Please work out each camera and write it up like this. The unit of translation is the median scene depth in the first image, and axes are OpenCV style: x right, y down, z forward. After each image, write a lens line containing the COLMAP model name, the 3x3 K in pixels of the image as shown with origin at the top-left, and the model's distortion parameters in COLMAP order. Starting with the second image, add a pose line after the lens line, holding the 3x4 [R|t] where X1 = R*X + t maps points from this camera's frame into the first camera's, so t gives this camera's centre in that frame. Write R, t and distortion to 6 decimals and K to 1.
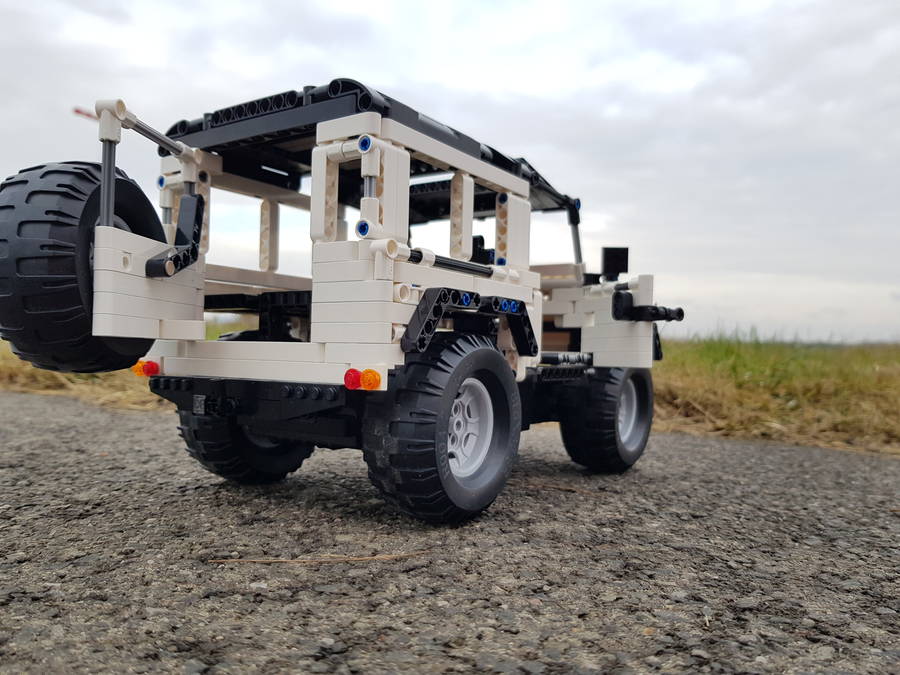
lens RADIAL K [[709.9, 0, 450.0], [0, 709.9, 337.5], [0, 0, 1]] dist [0.036631, -0.082695]
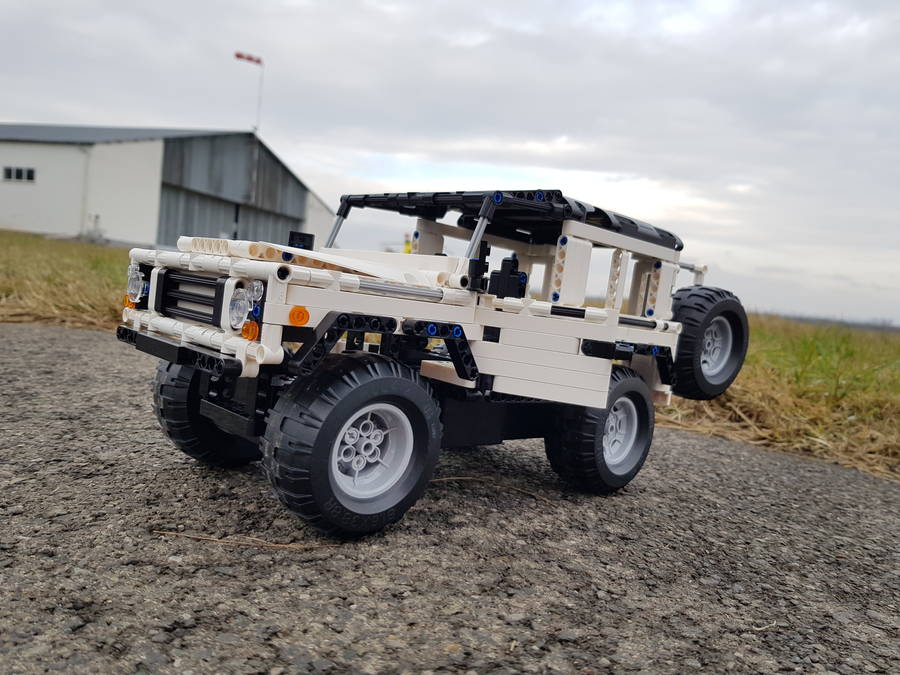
lens RADIAL K [[708.2, 0, 452.9], [0, 708.2, 352.3], [0, 0, 1]] dist [0.040095, -0.089353]
pose [[0.981465, 0.089246, -0.169594, 0.339334], [-0.074423, 0.992988, 0.091845, -0.141580], [0.176602, -0.077520, 0.981225, -0.092343]]
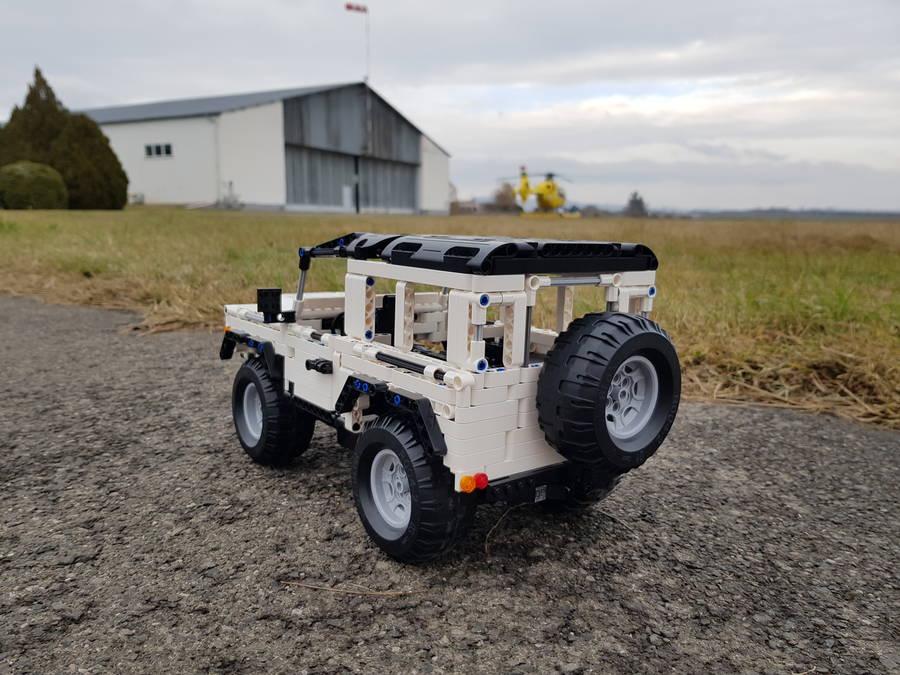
lens RADIAL K [[709.9, 0, 450.0], [0, 709.9, 337.5], [0, 0, 1]] dist [0.036631, -0.082695]
pose [[0.939145, 0.036311, -0.341598, 0.489585], [0.022321, 0.985846, 0.166162, -0.435455], [0.342796, -0.163675, 0.925041, -0.201635]]
